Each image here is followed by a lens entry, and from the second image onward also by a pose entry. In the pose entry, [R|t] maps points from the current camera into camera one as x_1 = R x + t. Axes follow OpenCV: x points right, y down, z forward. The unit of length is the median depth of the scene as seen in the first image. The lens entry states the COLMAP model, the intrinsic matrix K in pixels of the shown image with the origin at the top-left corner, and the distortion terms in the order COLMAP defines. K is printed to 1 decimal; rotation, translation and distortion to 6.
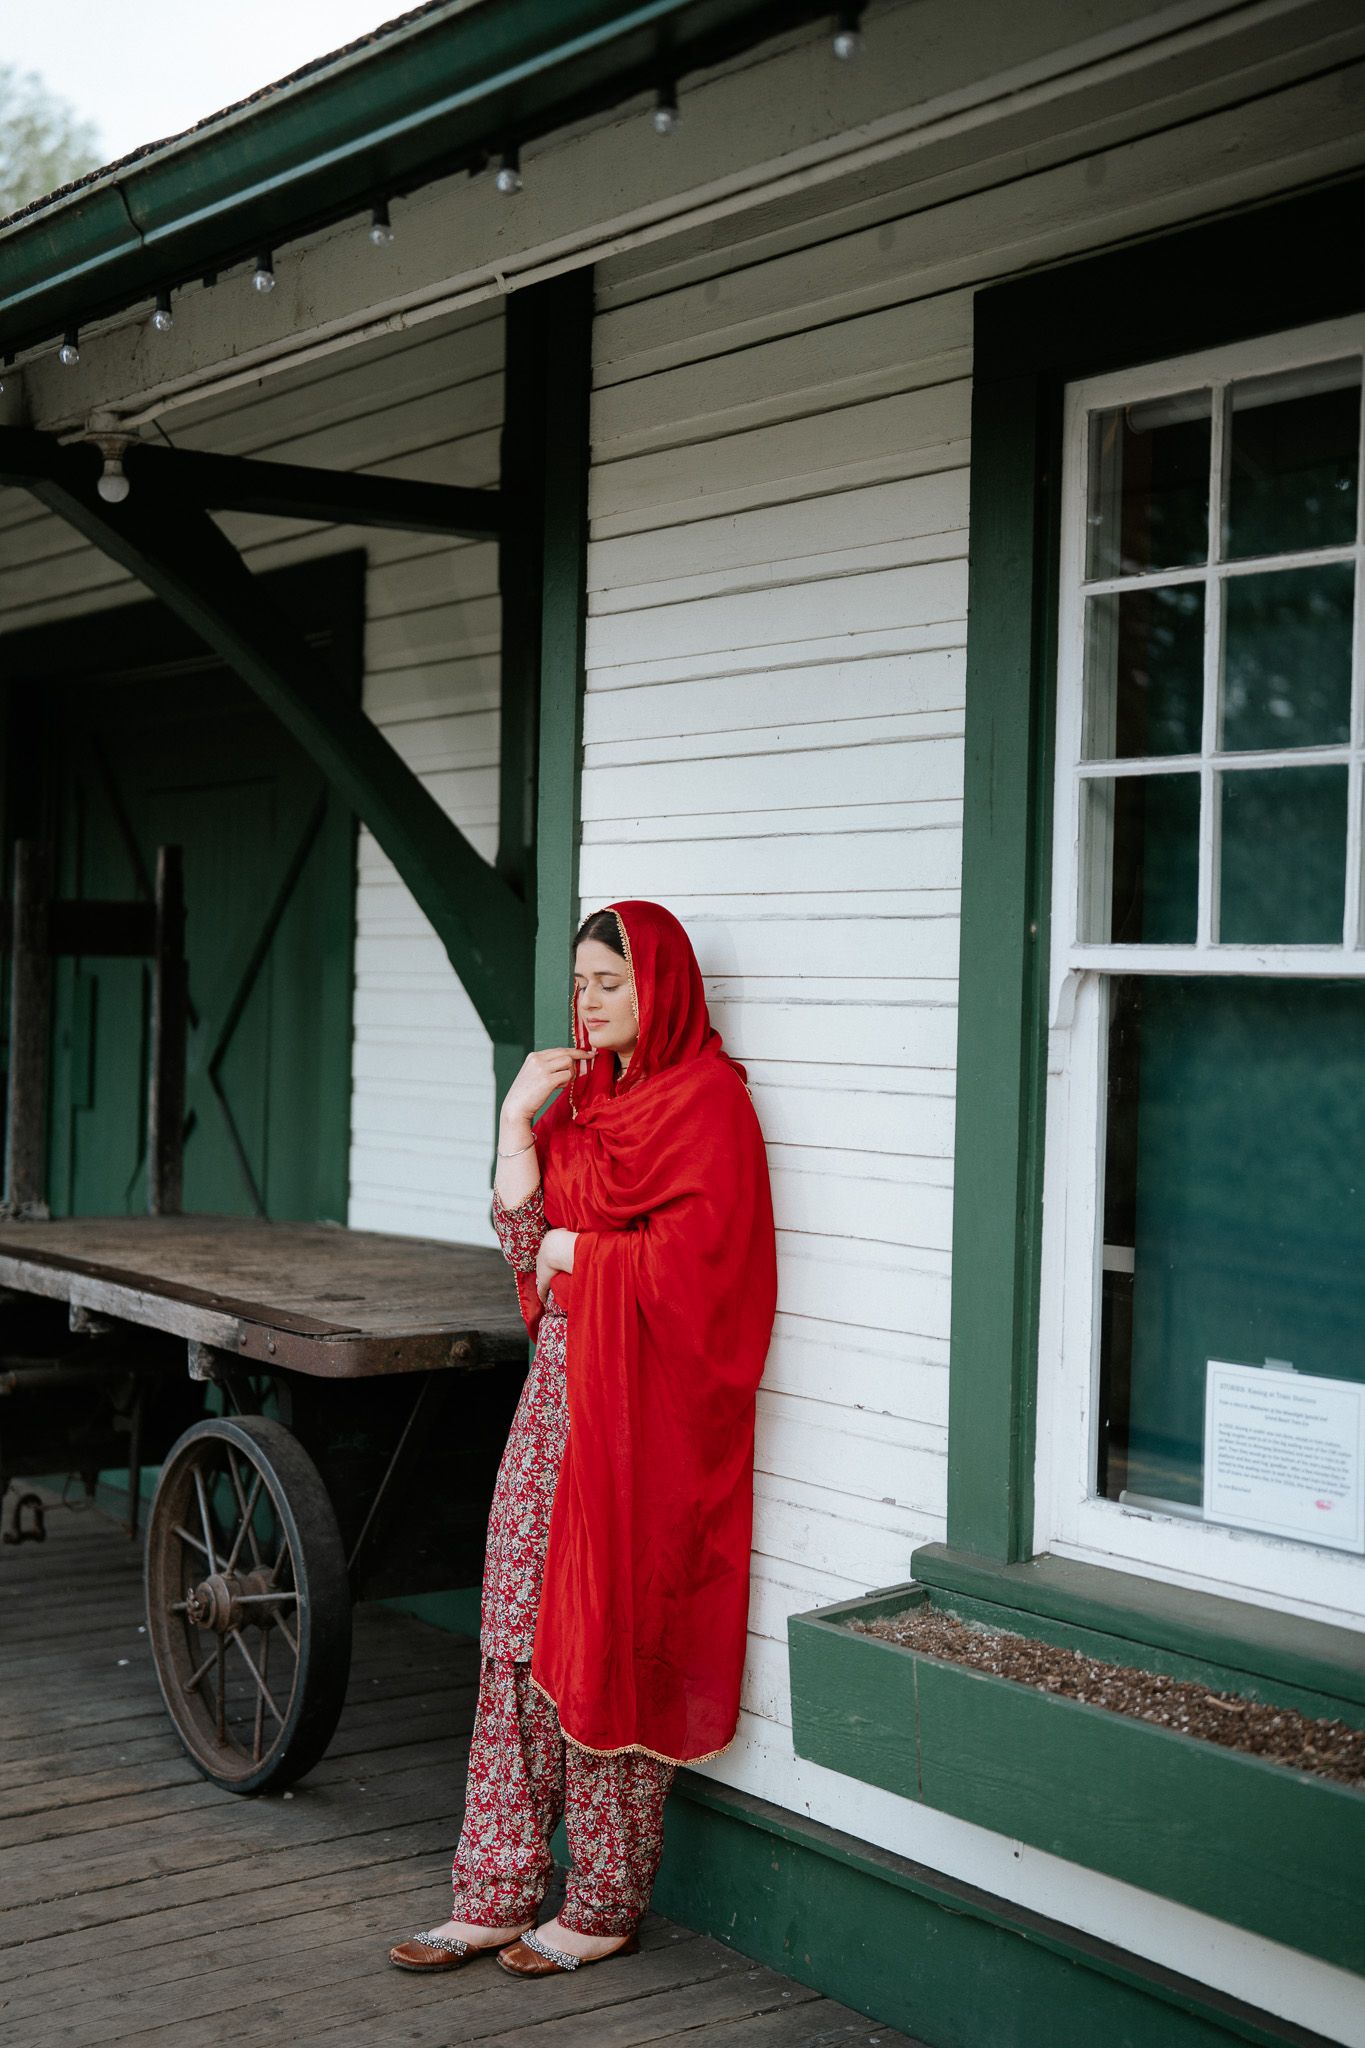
lens RADIAL K [[2748.8, 0, 683.0], [0, 2748.8, 1042.2], [0, 0, 1]] dist [-0.120590, 0.945901]
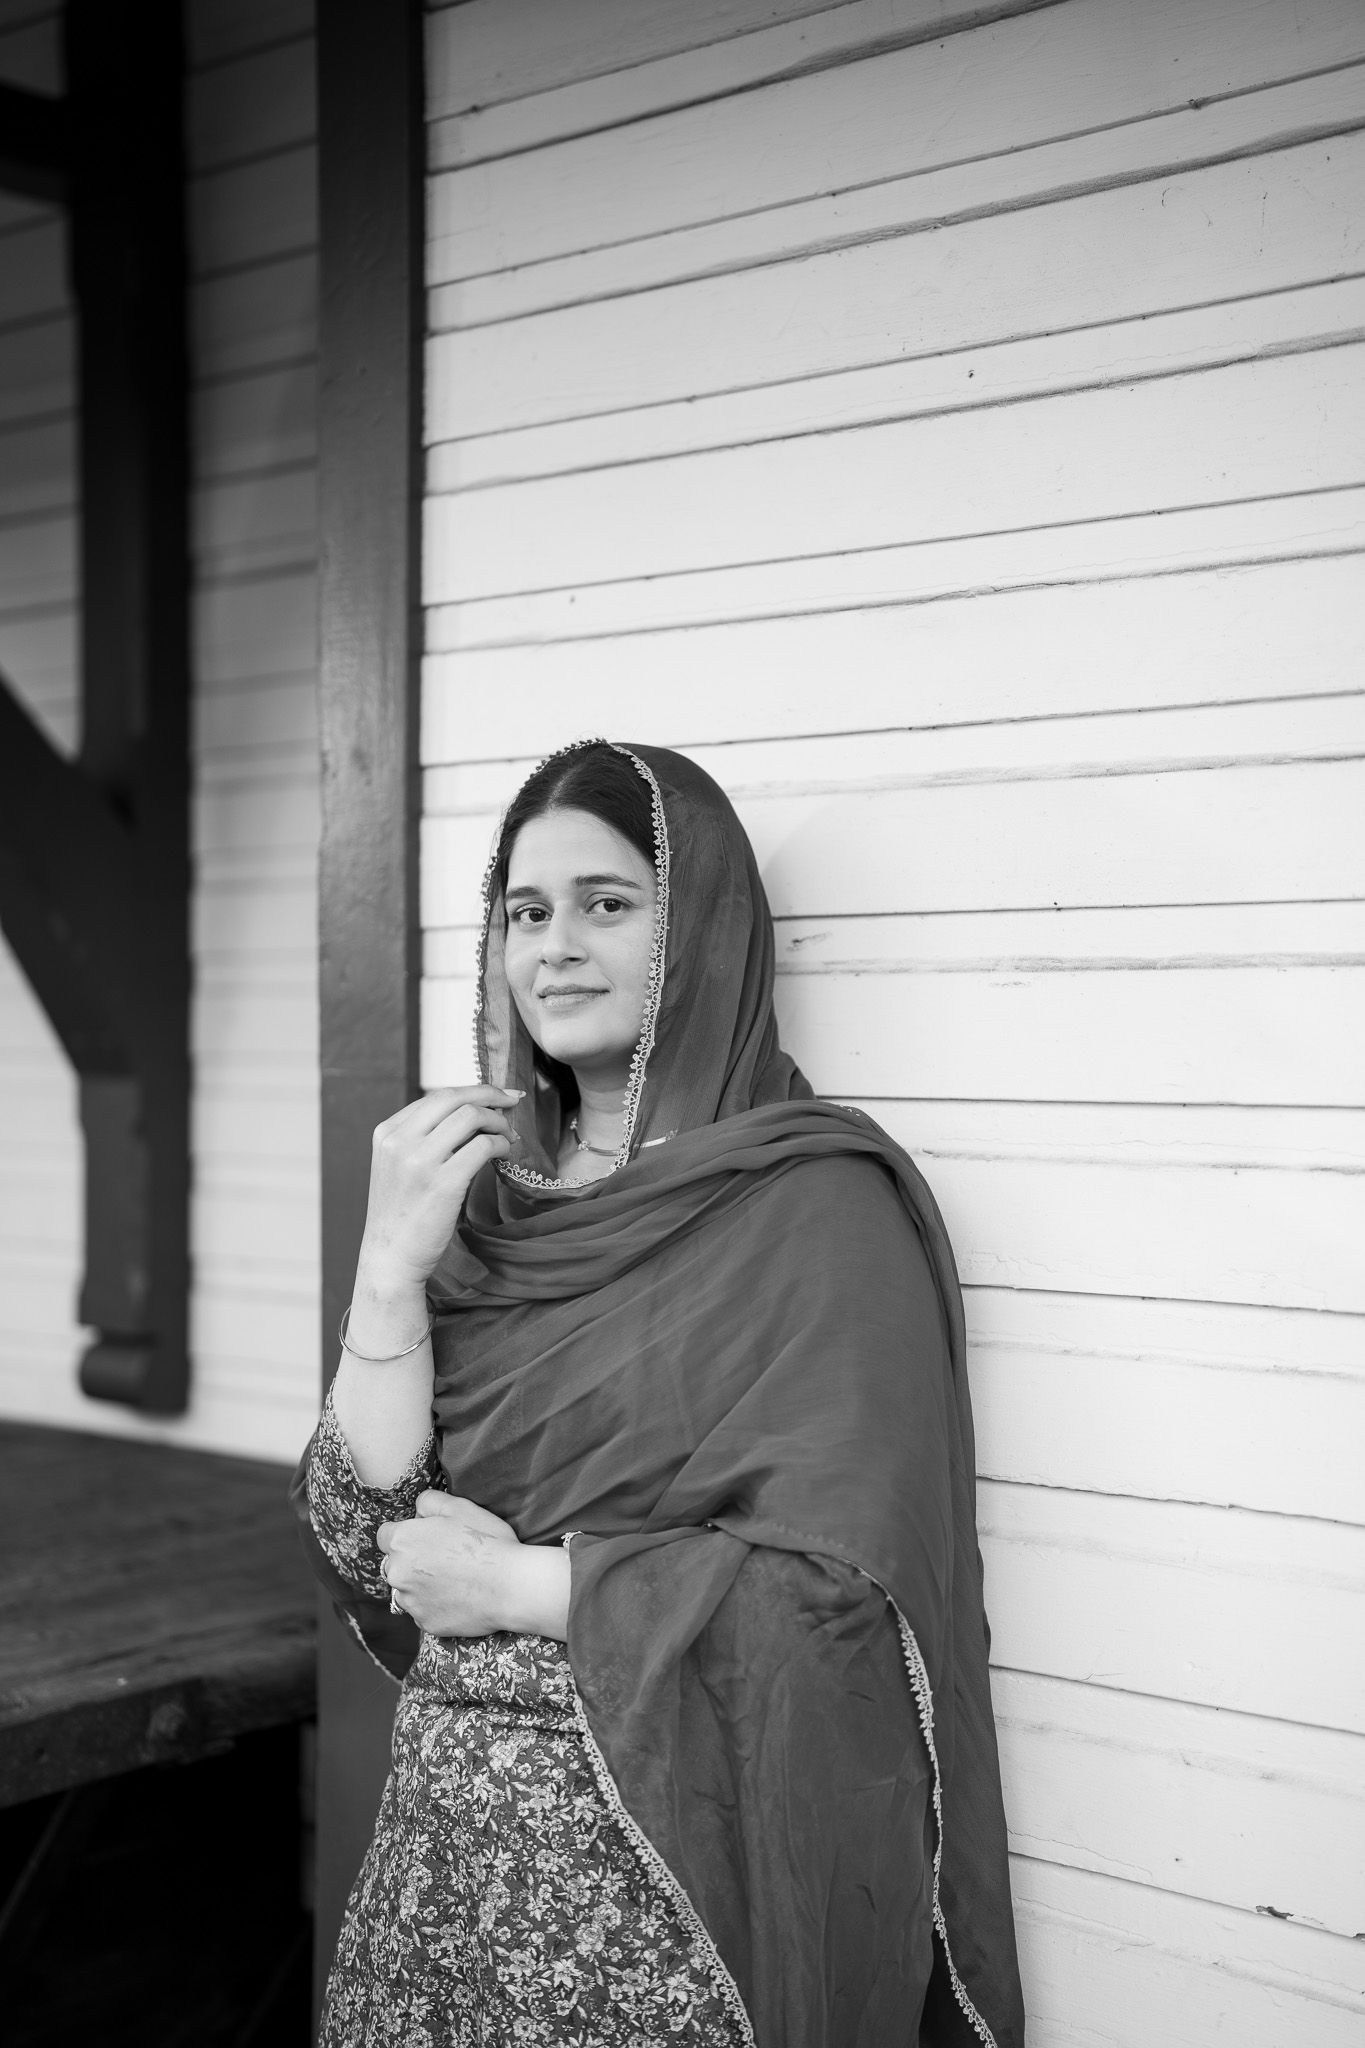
lens RADIAL K [[2840.7, 0, 677.0], [0, 2840.7, 1016.9], [0, 0, 1]] dist [-0.119760, 1.113065]
pose [[0.974509, -0.022873, 0.223180, -0.114478], [0.026158, 0.999589, -0.011770, -0.002570], [-0.222819, 0.017308, 0.974706, 0.558205]]
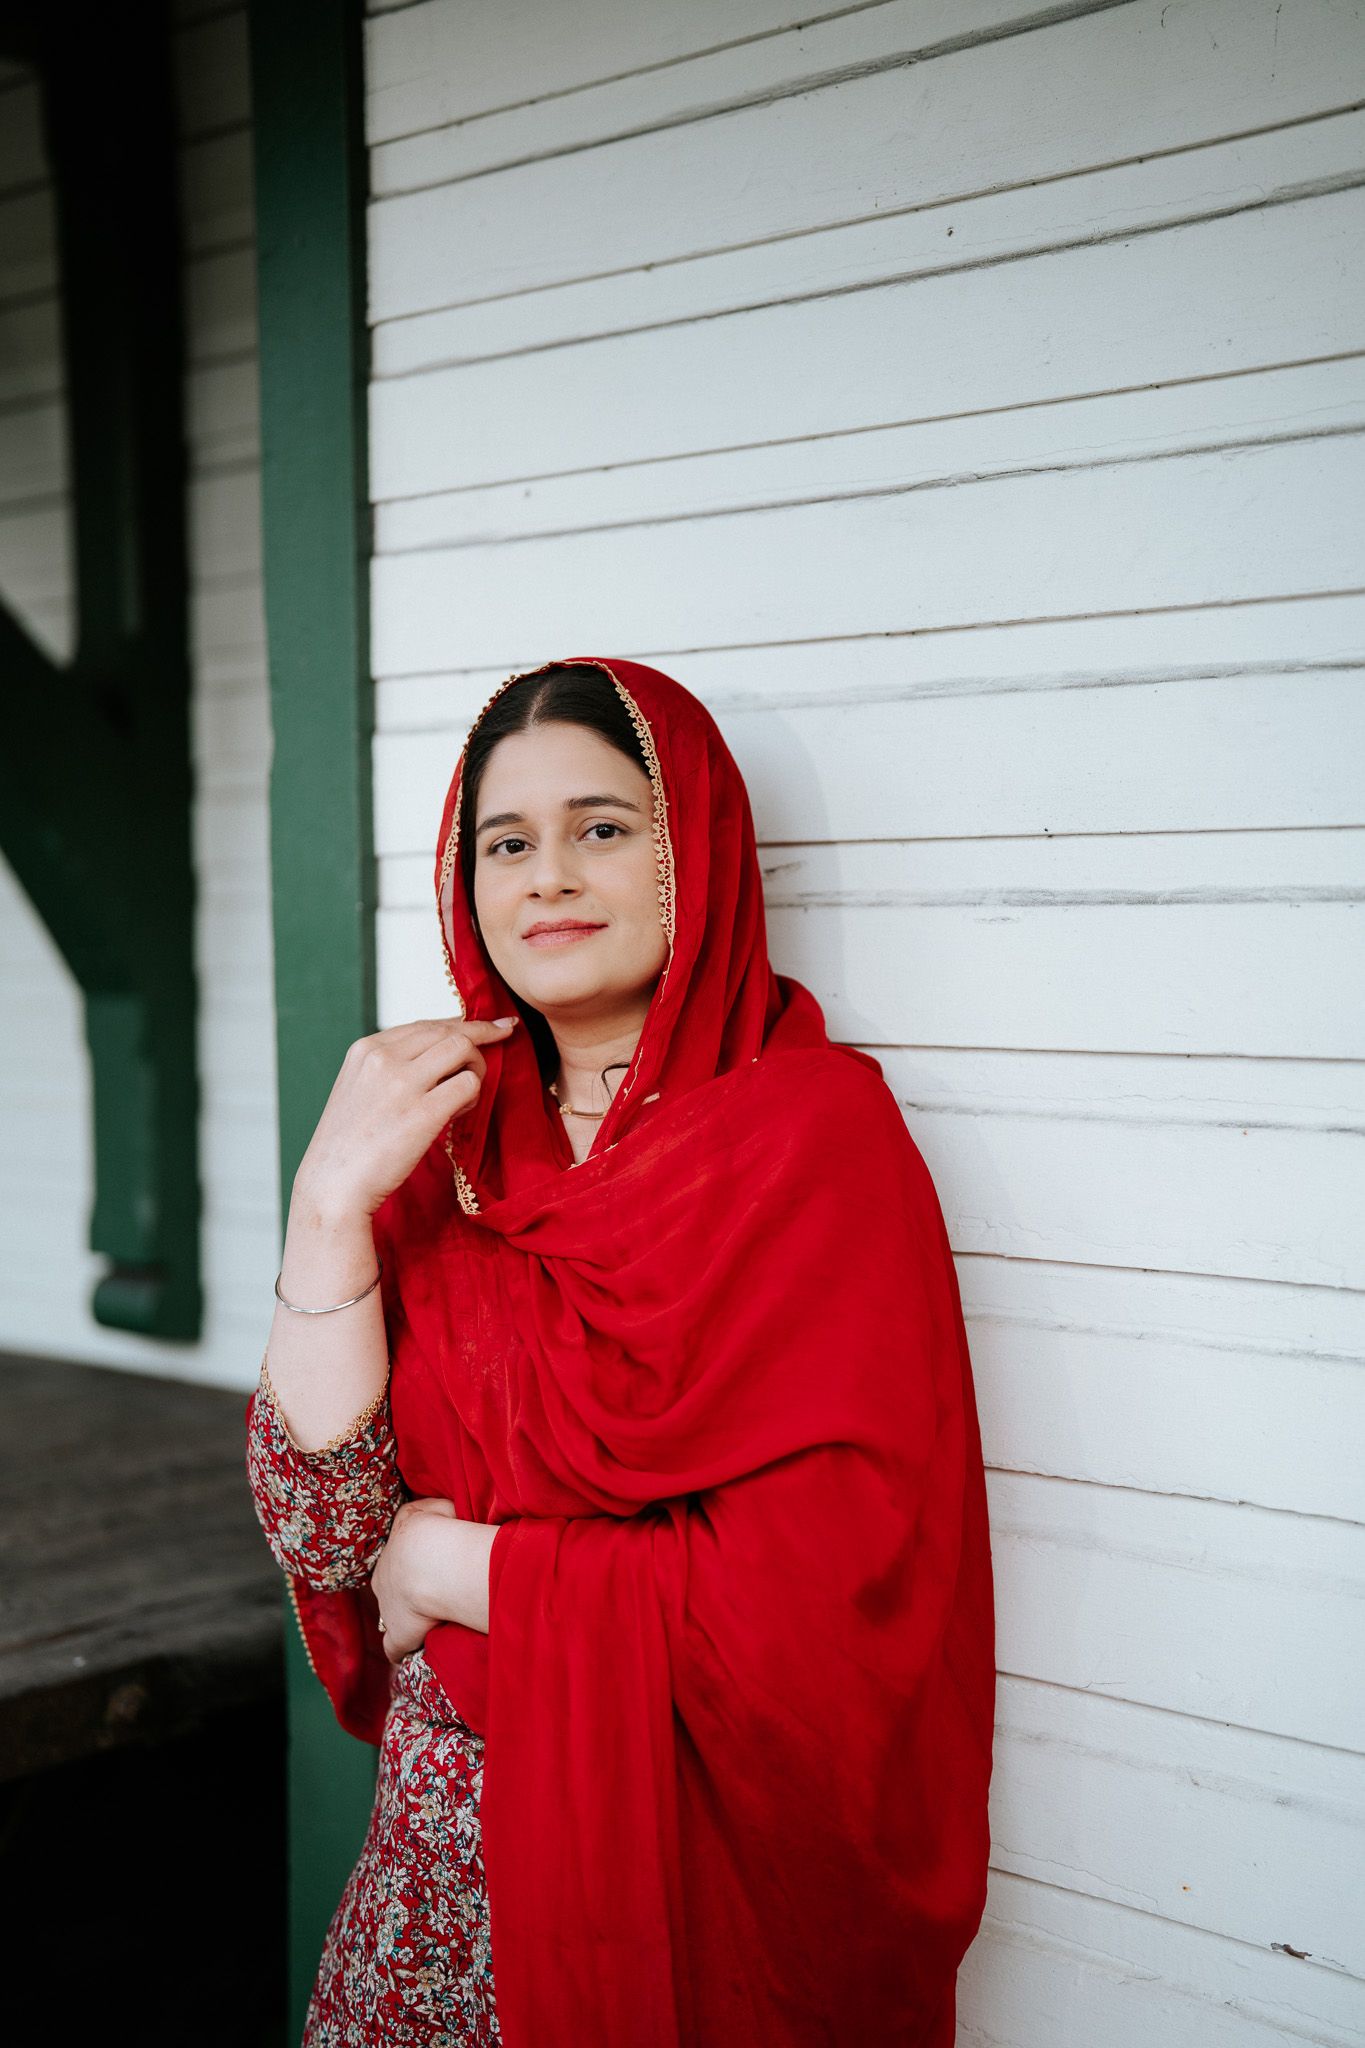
lens RADIAL K [[2841.4, 0, 682.5], [0, 2841.4, 1024.0], [0, 0, 1]] dist [-0.115417, 1.105201]
pose [[0.981636, -0.044622, 0.185470, -0.082170], [0.038922, 0.998655, 0.034266, -0.012409], [-0.186749, -0.026418, 0.982052, 0.596082]]
